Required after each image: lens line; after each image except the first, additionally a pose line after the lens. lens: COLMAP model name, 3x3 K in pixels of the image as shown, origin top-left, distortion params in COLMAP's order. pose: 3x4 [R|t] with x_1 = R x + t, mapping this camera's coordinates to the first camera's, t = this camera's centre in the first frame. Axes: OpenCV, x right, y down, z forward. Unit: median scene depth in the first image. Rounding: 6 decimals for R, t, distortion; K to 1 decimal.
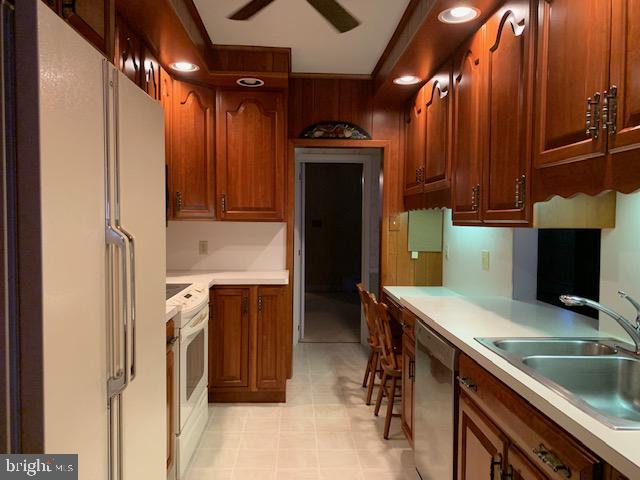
lens RADIAL K [[484.6, 0, 320.0], [0, 484.6, 240.0], [0, 0, 1]] dist [0.042576, -0.066568]
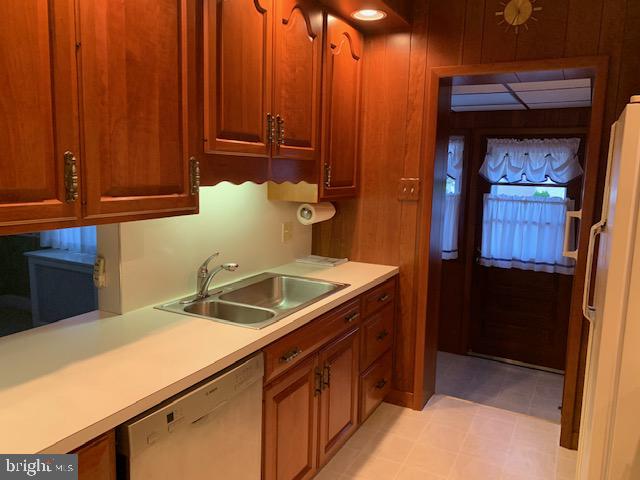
lens RADIAL K [[494.6, 0, 320.0], [0, 494.6, 240.0], [0, 0, 1]] dist [0.001080, -0.004634]
pose [[-0.854196, -0.103560, 0.509534, -0.290957], [-0.008244, 0.982539, 0.185875, -0.167253], [-0.519886, 0.154573, -0.840134, 1.807810]]
